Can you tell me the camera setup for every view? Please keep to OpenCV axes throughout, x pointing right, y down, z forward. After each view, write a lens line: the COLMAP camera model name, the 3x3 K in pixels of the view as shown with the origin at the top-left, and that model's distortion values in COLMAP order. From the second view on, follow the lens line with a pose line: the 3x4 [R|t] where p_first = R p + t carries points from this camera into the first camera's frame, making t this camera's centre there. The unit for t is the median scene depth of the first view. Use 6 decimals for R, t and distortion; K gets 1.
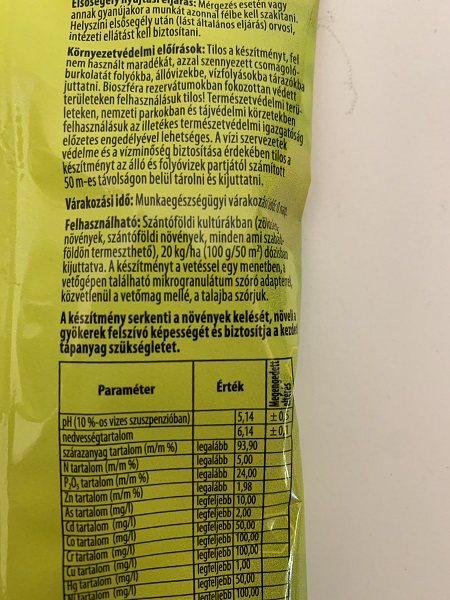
lens RADIAL K [[455.1, 0, 225.1], [0, 455.1, 299.6], [0, 0, 1]] dist [-0.091576, 0.009830]
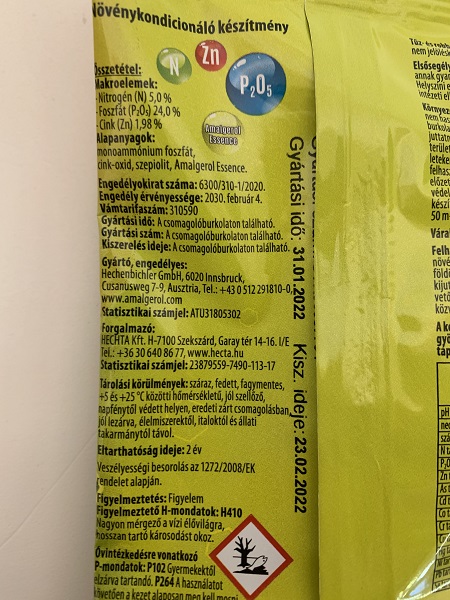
lens RADIAL K [[455.1, 0, 225.1], [0, 455.1, 301.1], [0, 0, 1]] dist [-0.091576, 0.009830]
pose [[0.999115, 0.011968, 0.040331, -0.976134], [-0.010648, 0.999405, -0.032799, 0.016797], [-0.040700, 0.032341, 0.998648, -0.180834]]
